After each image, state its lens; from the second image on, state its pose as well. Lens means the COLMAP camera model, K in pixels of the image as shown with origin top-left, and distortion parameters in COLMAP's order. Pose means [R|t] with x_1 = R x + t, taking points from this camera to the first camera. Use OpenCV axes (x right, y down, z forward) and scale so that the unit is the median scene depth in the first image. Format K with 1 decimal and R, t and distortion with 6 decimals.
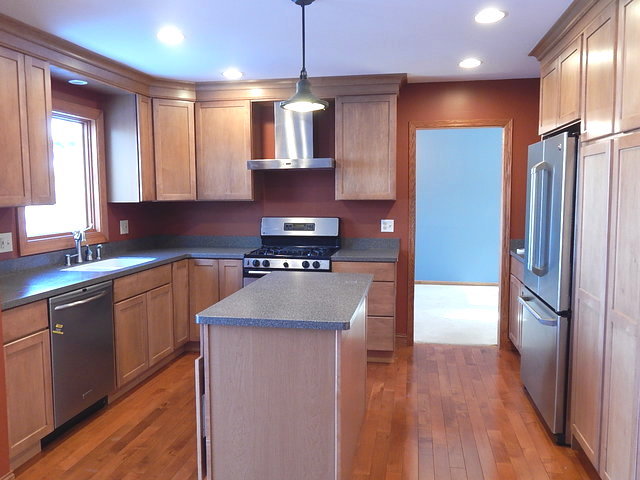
lens RADIAL K [[519.9, 0, 320.0], [0, 519.9, 240.0], [0, 0, 1]] dist [-0.003714, -0.016392]
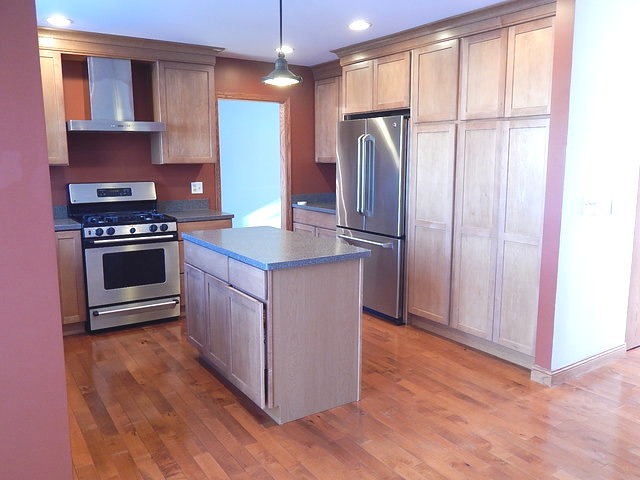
lens RADIAL K [[519.9, 0, 320.0], [0, 519.9, 240.0], [0, 0, 1]] dist [-0.003714, -0.016392]
pose [[0.719890, -0.106022, 0.685943, -0.480305], [0.060975, 0.994104, 0.089659, -0.000878], [-0.691405, -0.022719, 0.722110, 0.048918]]
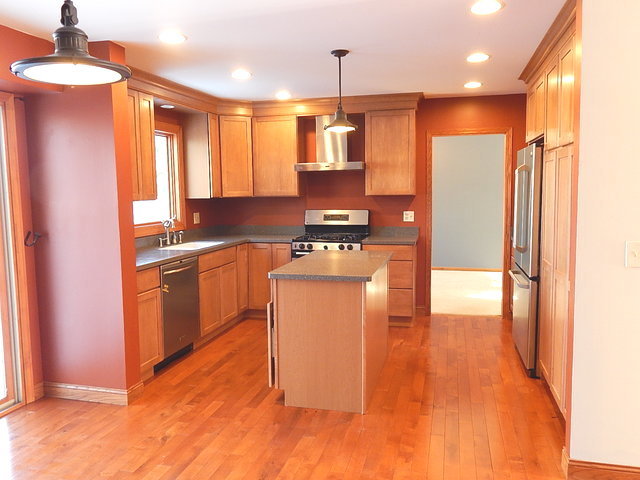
lens RADIAL K [[519.9, 0, 320.0], [0, 519.9, 240.0], [0, 0, 1]] dist [-0.003714, -0.016392]
pose [[0.997734, -0.001259, -0.067268, 0.005092], [0.001748, 0.999972, 0.007212, 0.020630], [0.067257, -0.007313, 0.997709, -0.247284]]
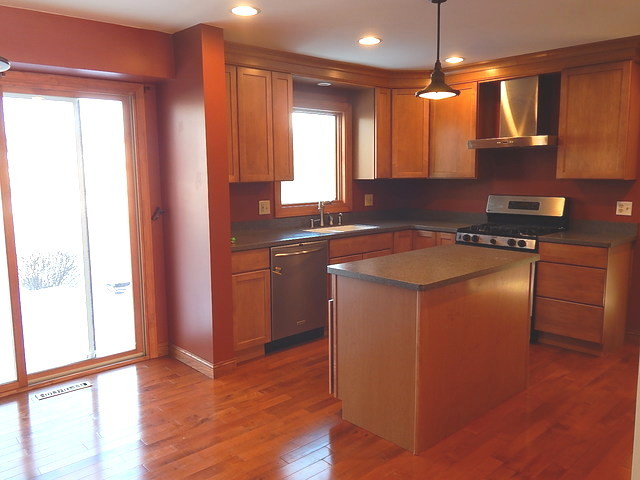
lens RADIAL K [[519.9, 0, 320.0], [0, 519.9, 240.0], [0, 0, 1]] dist [-0.003714, -0.016392]
pose [[0.801355, 0.077504, -0.593147, 0.268268], [-0.051052, 0.996814, 0.061277, -0.000708], [0.596007, -0.018823, 0.802759, -0.033168]]
